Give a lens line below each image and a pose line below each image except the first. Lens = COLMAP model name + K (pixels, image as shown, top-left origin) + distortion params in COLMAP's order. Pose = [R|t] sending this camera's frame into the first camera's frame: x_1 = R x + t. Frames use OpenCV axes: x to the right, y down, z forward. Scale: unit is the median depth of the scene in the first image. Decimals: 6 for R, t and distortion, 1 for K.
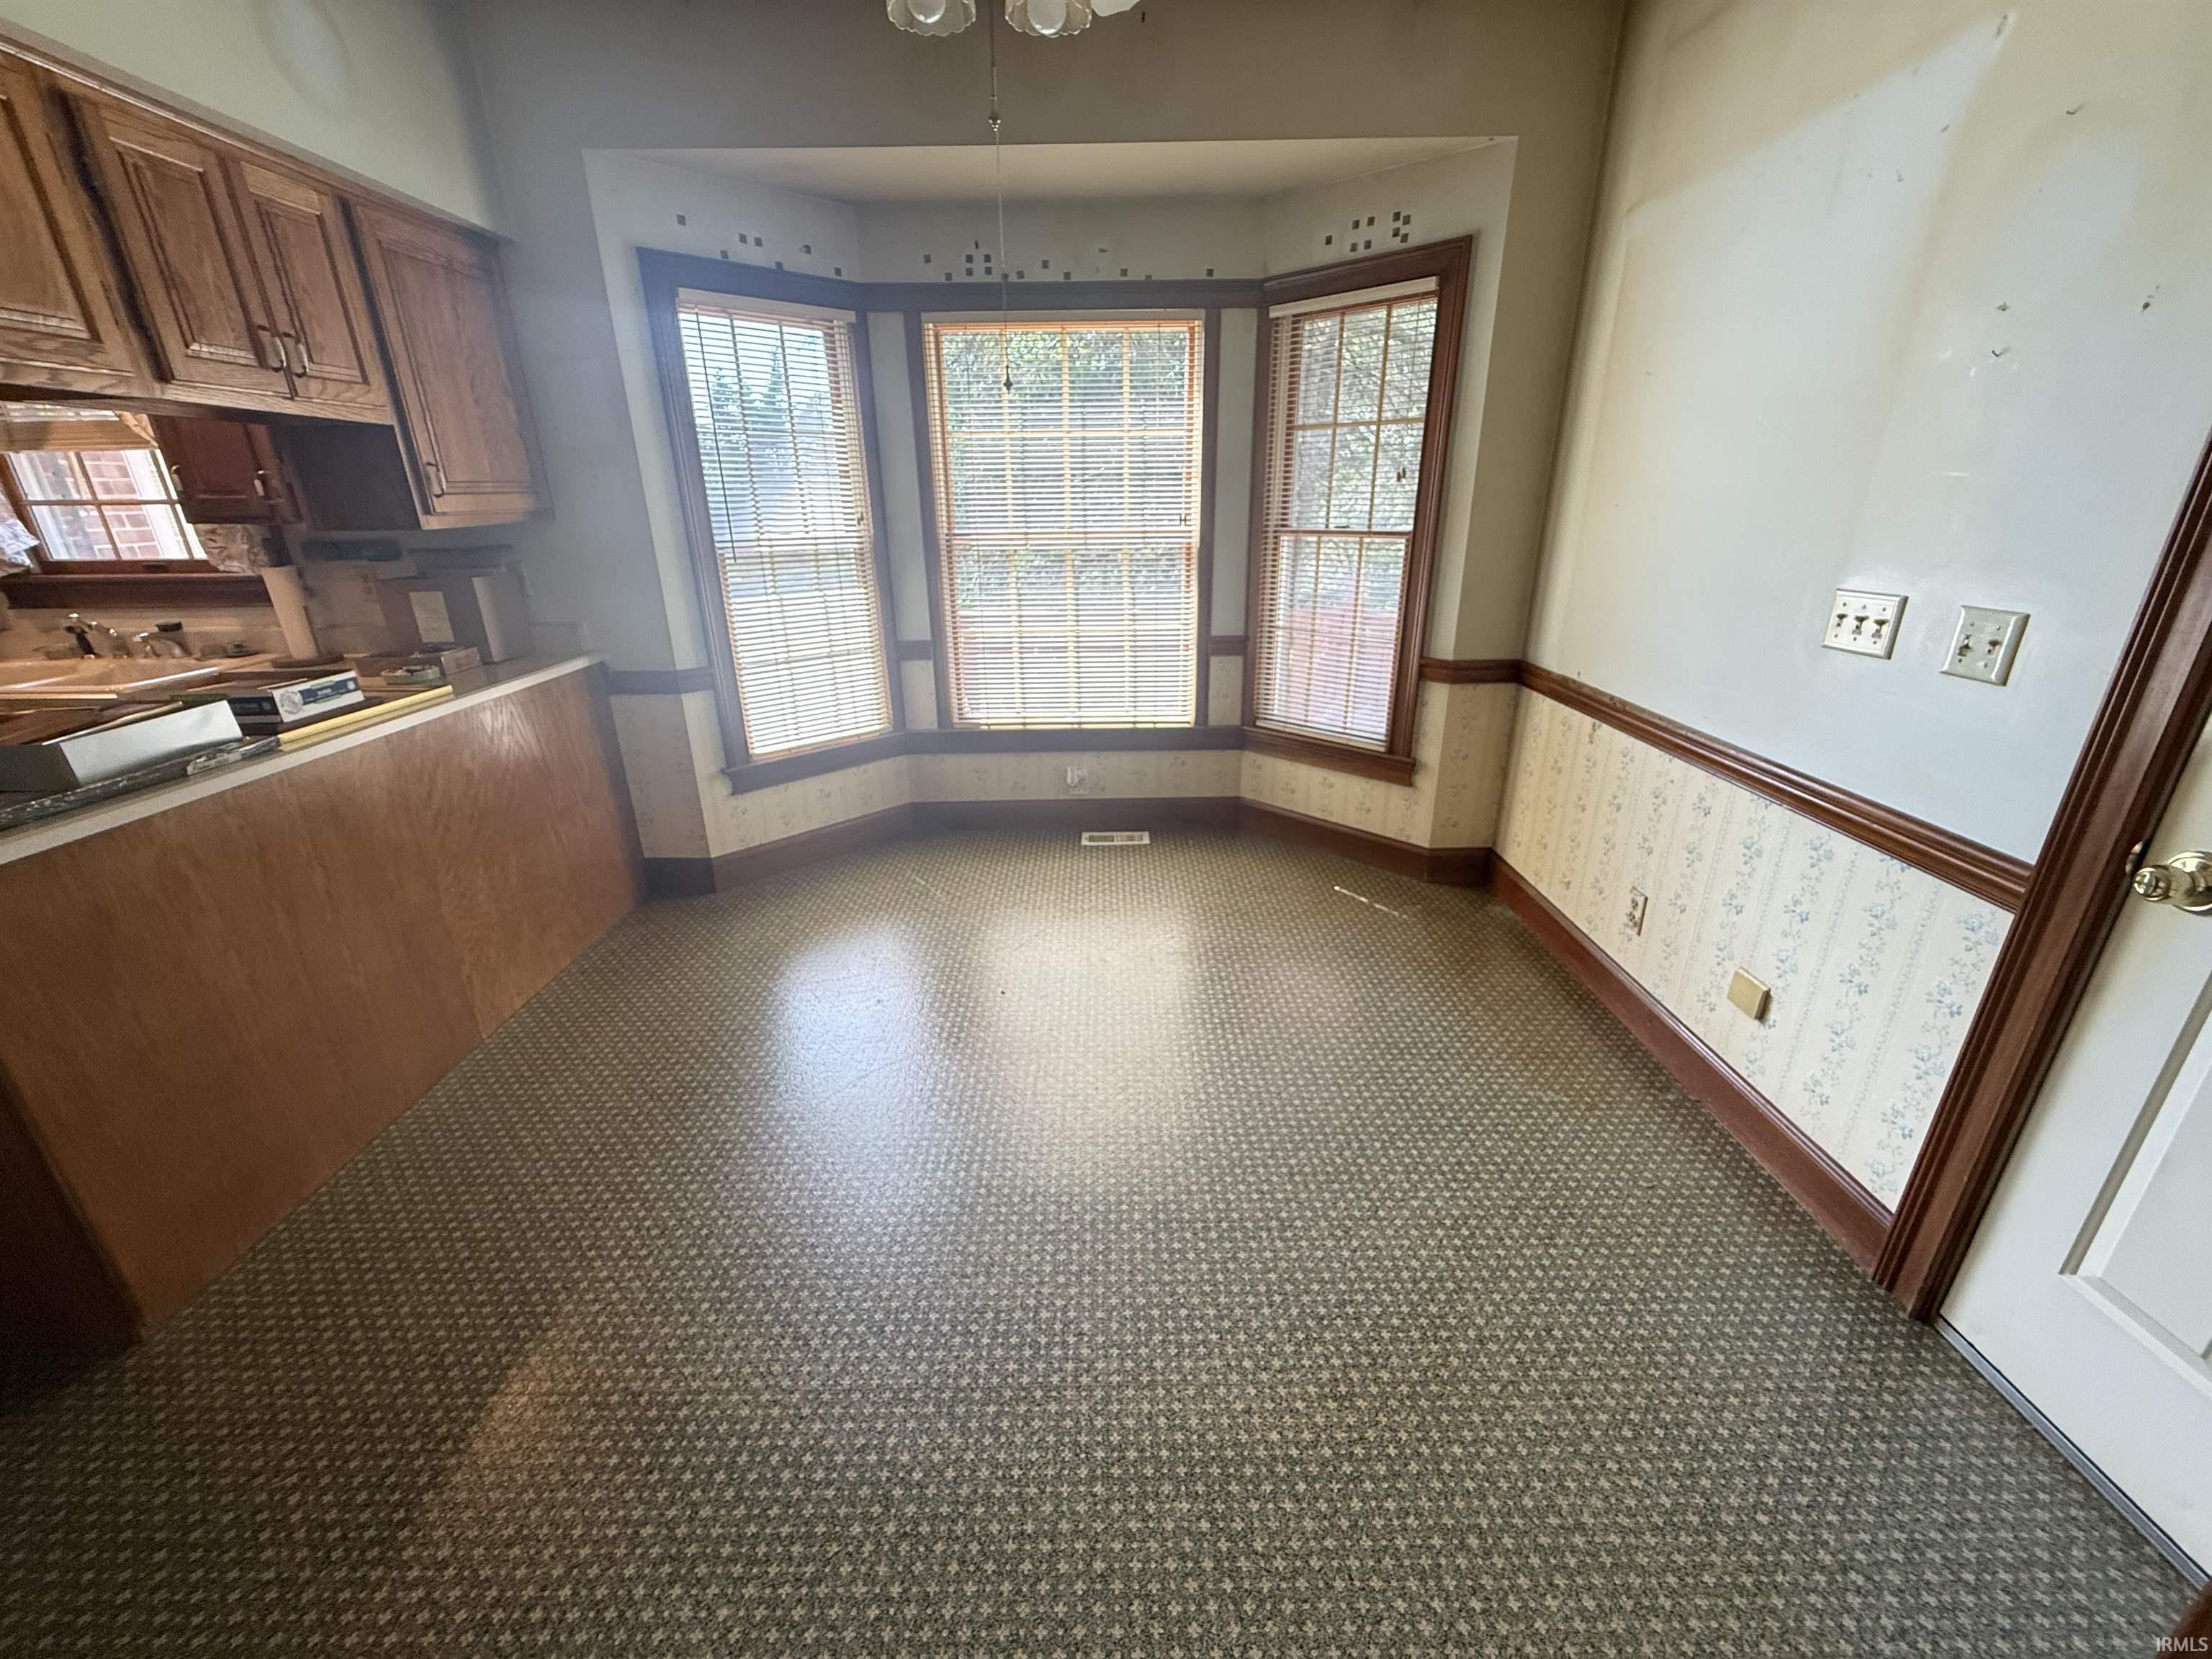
lens RADIAL K [[875.4, 0, 1110.1], [0, 875.4, 834.9], [0, 0, 1]] dist [-0.002929, -0.000576]
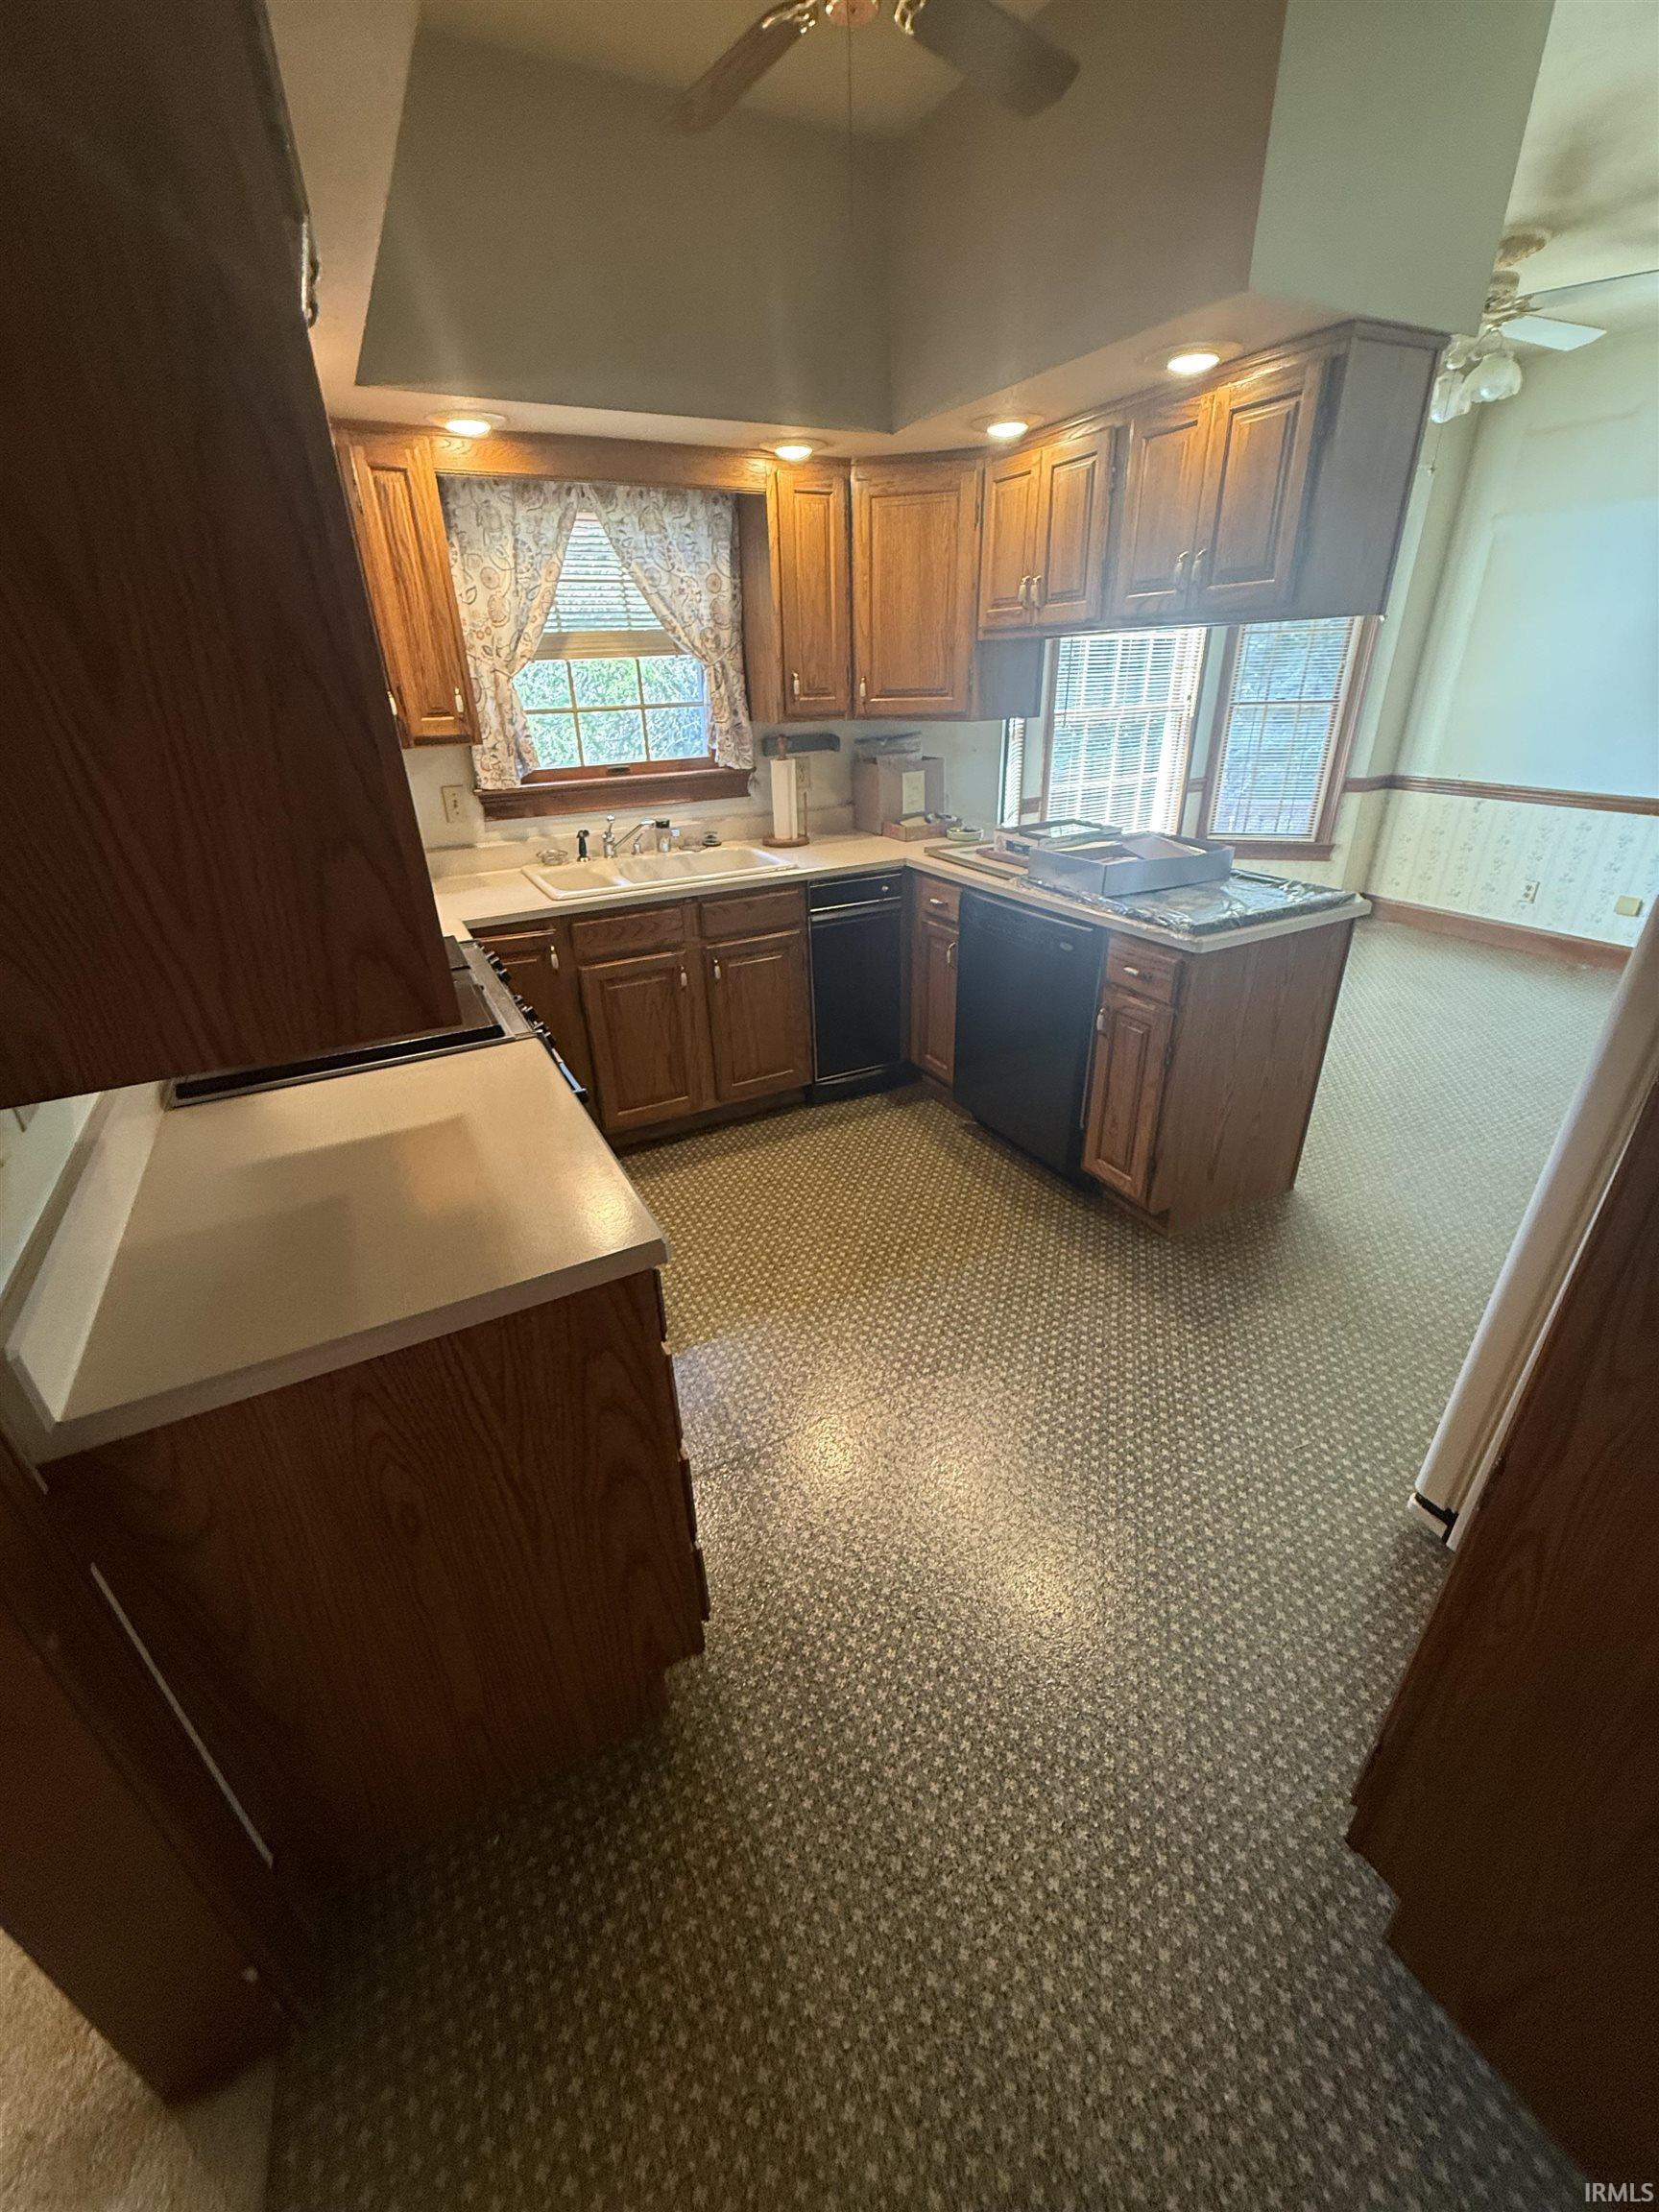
lens RADIAL K [[885.1, 0, 829.5], [0, 885.1, 1106.0], [0, 0, 1]] dist [0.000909, 0.000011]
pose [[0.883677, -0.221480, 0.412386, -1.342212], [0.187735, 0.974713, 0.121202, 0.016004], [-0.428802, -0.029684, 0.902911, -0.112859]]
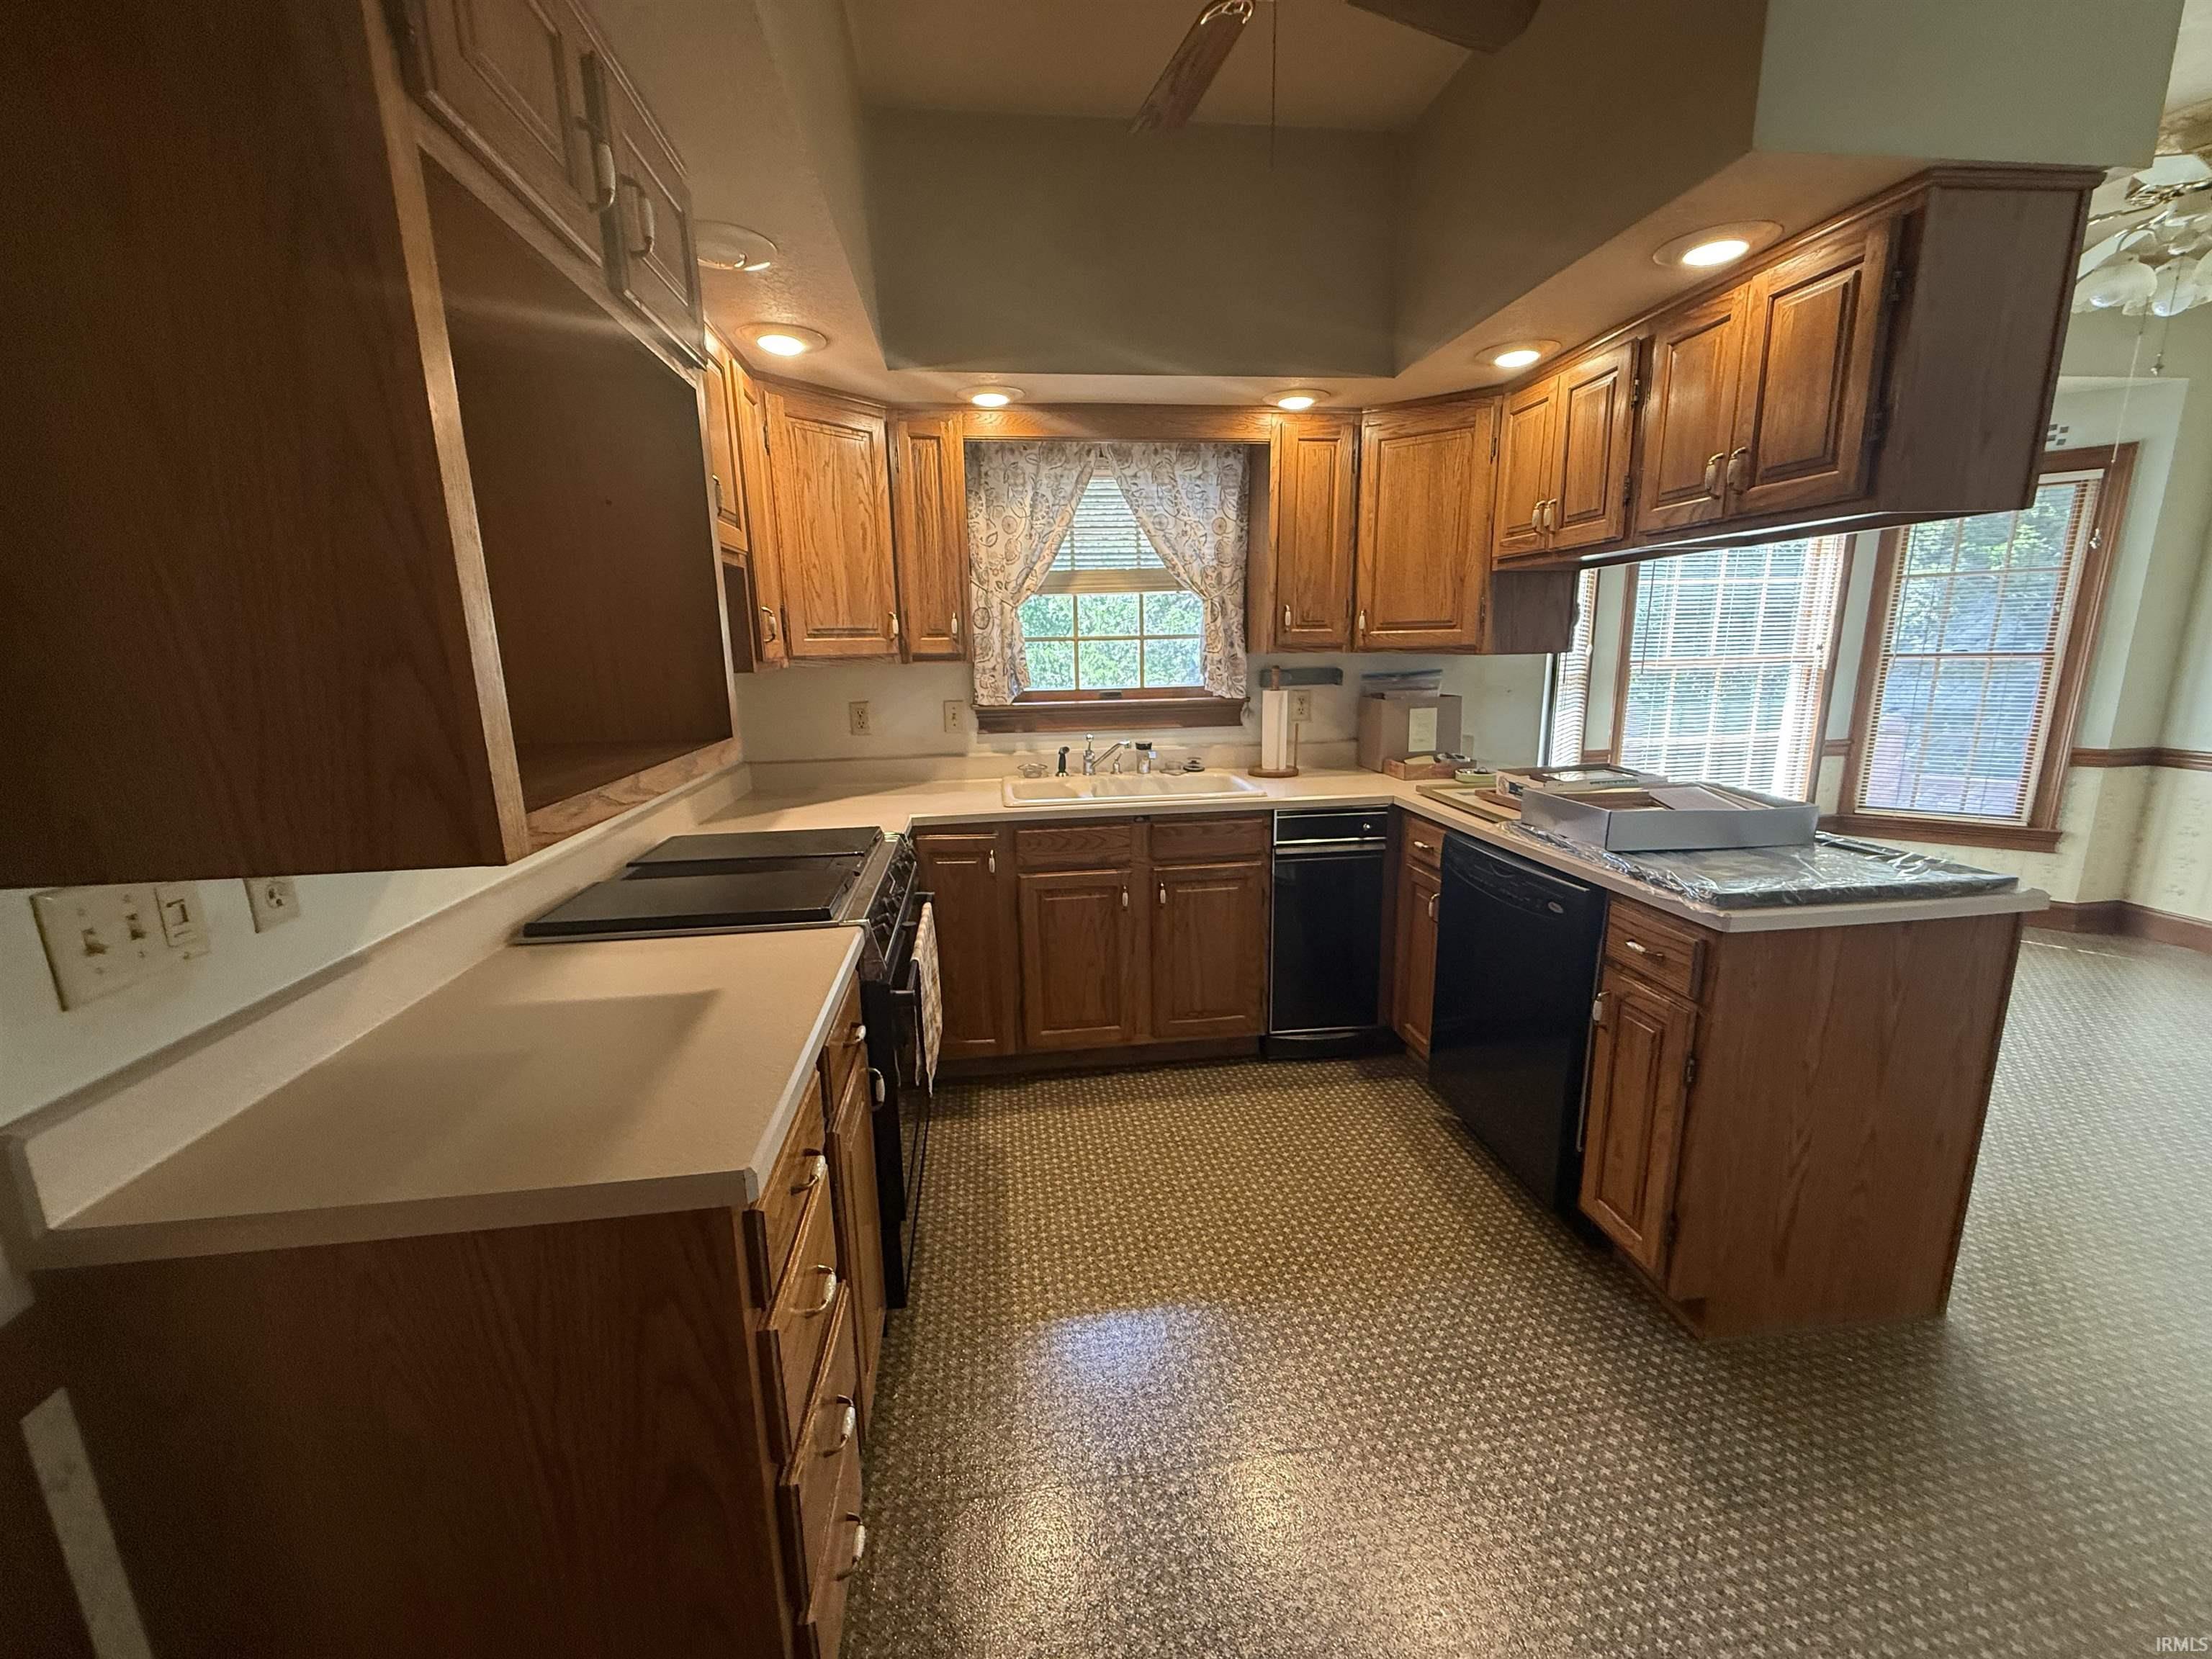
lens RADIAL K [[885.1, 0, 1104.1], [0, 885.1, 831.5], [0, 0, 1]] dist [0.000909, 0.000011]
pose [[0.992408, -0.034477, 0.118057, -1.183333], [0.053063, 0.985995, -0.158110, 0.042013], [-0.110953, 0.163174, 0.980339, -0.072061]]
